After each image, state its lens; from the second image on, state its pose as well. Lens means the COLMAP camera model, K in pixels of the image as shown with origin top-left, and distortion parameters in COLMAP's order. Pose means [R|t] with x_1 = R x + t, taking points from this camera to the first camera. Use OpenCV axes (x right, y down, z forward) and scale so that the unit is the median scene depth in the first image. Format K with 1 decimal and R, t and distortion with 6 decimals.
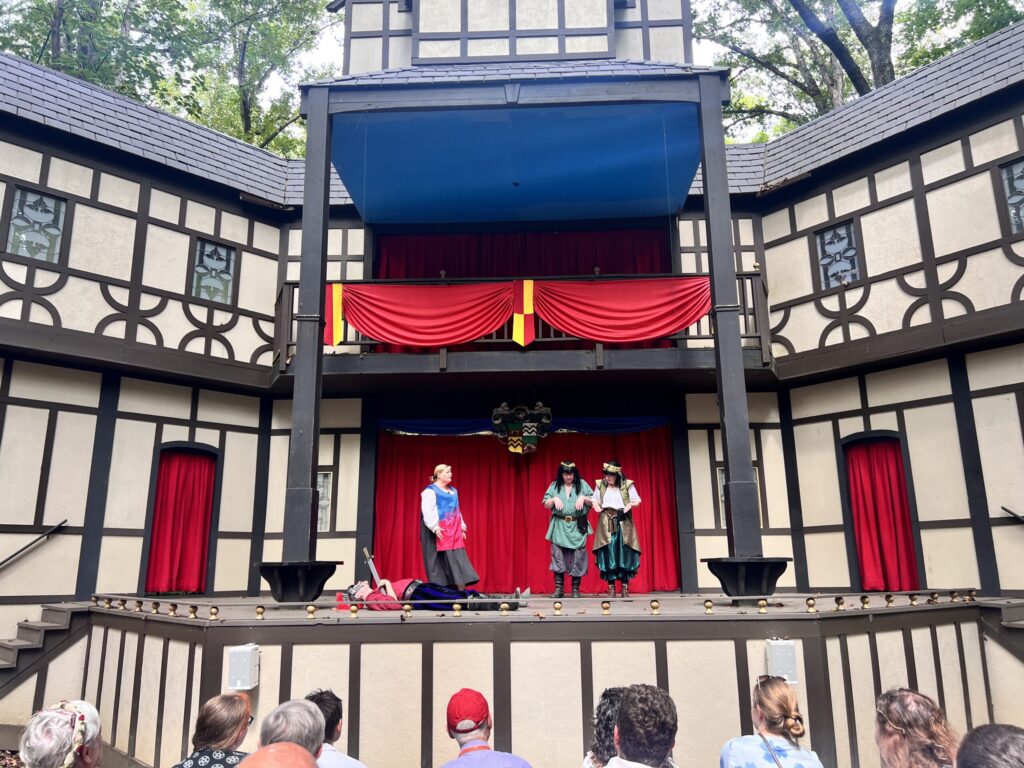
lens RADIAL K [[767.0, 0, 512.0], [0, 767.0, 384.0], [0, 0, 1]] dist [0.042974, -0.038128]
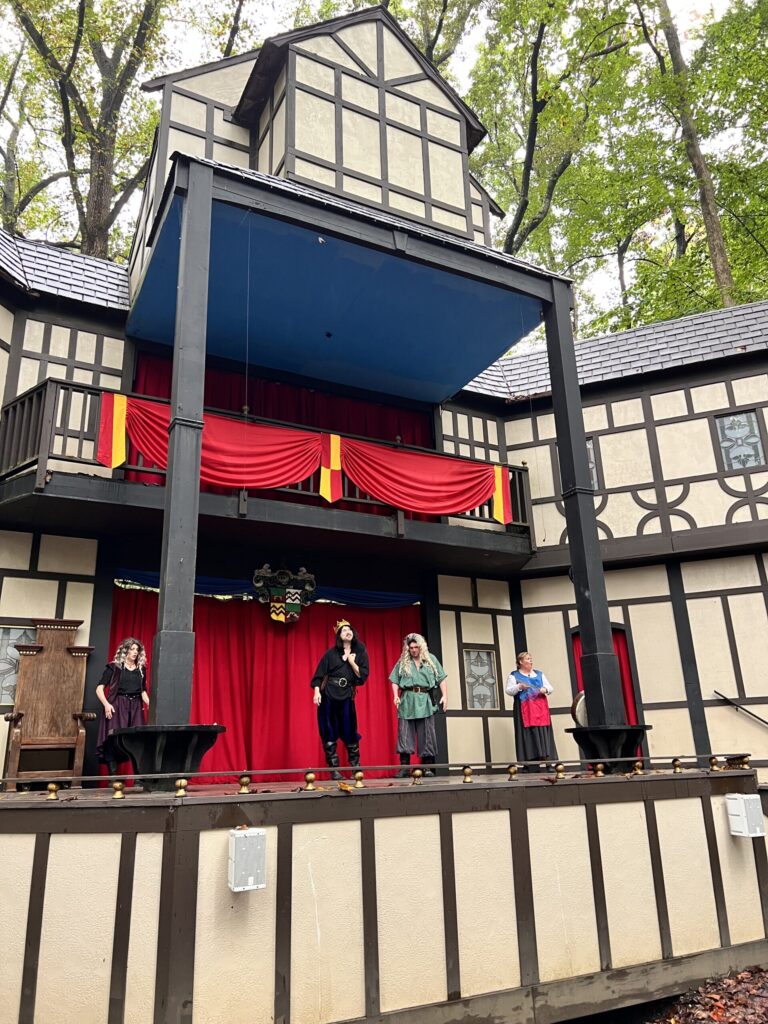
lens RADIAL K [[767.0, 0, 384.5], [0, 767.0, 505.3], [0, 0, 1]] dist [0.042974, -0.038128]
pose [[0.866937, 0.146597, 0.476372, -0.368532], [-0.093434, 0.986624, -0.133581, 0.071352], [-0.489583, 0.071297, 0.869037, 0.160884]]
